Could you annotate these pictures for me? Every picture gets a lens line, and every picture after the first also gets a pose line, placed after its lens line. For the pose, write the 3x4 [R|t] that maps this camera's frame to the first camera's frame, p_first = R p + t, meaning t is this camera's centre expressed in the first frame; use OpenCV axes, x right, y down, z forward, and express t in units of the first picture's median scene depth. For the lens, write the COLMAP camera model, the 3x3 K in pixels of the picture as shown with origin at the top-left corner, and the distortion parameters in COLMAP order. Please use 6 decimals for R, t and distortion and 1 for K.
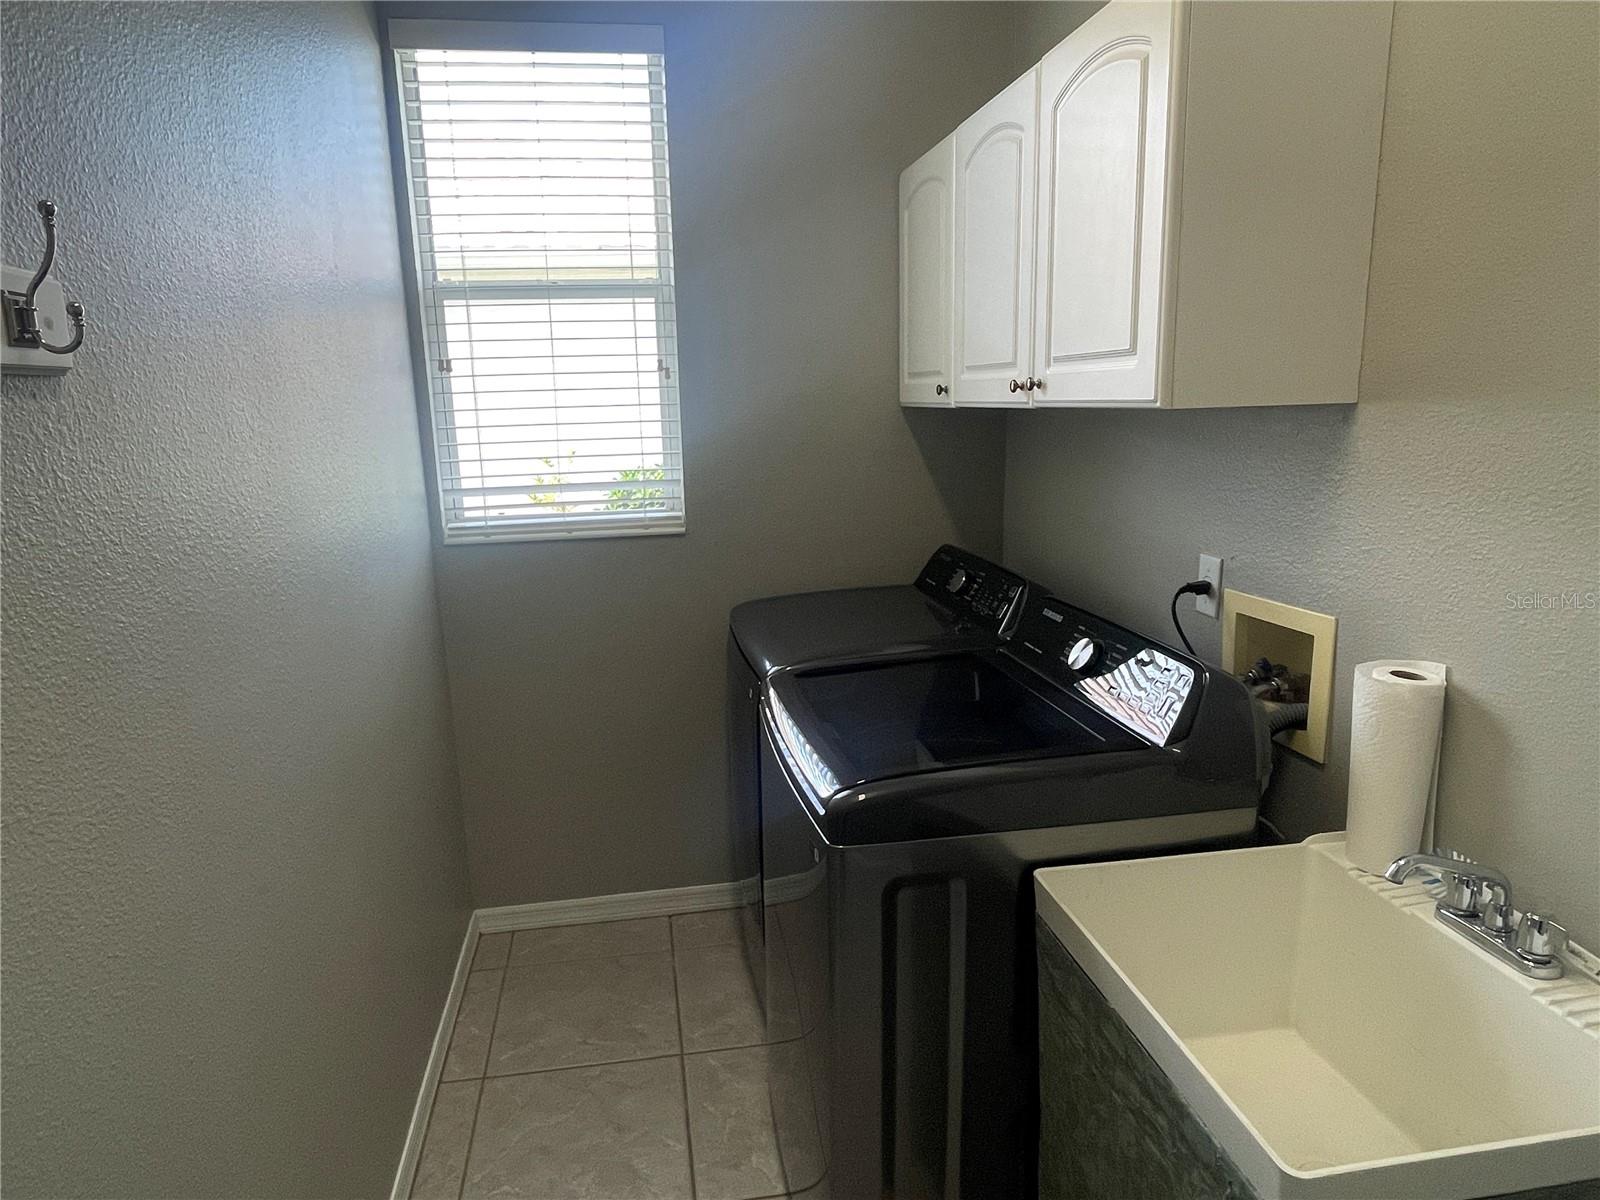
lens RADIAL K [[988.5, 0, 785.0], [0, 988.5, 601.2], [0, 0, 1]] dist [0.019967, -0.020099]
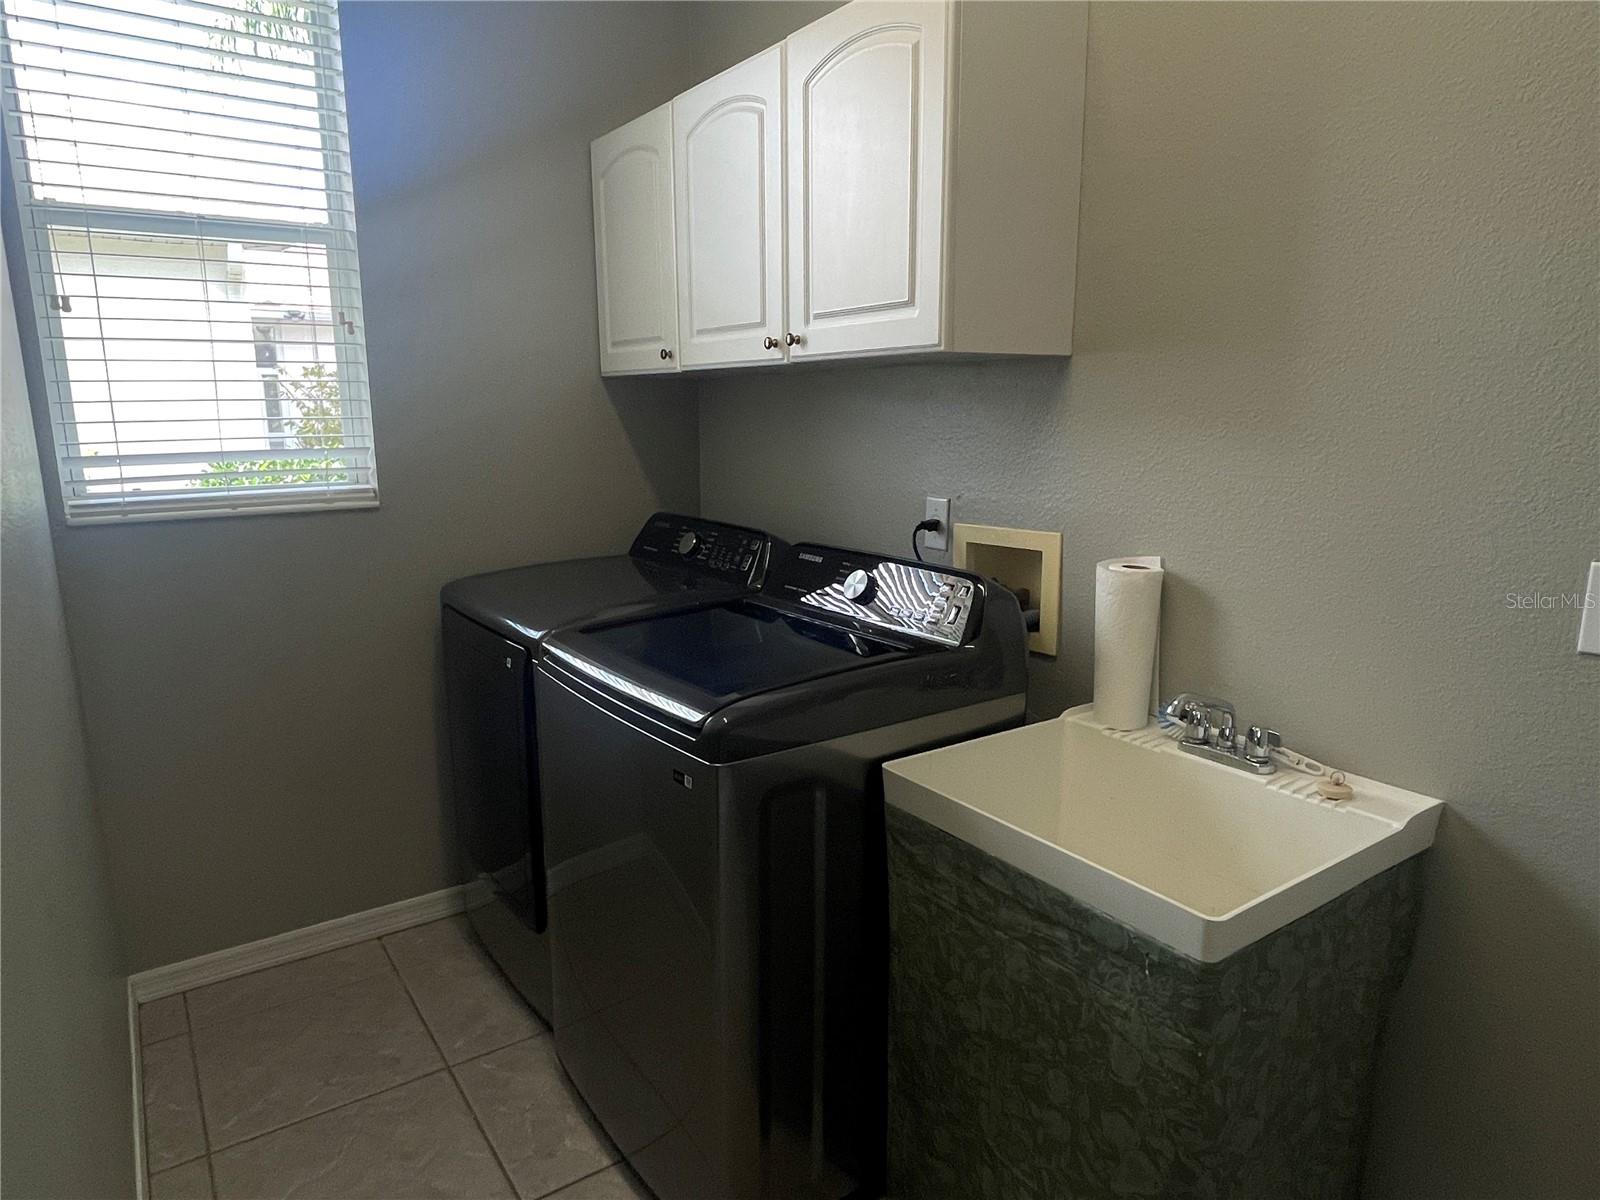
lens RADIAL K [[988.5, 0, 785.0], [0, 988.5, 601.2], [0, 0, 1]] dist [0.019967, -0.020099]
pose [[0.903826, -0.062410, 0.423324, -0.225762], [0.069715, 0.997565, -0.001776, 0.064605], [-0.422183, 0.031117, 0.905977, 0.035982]]
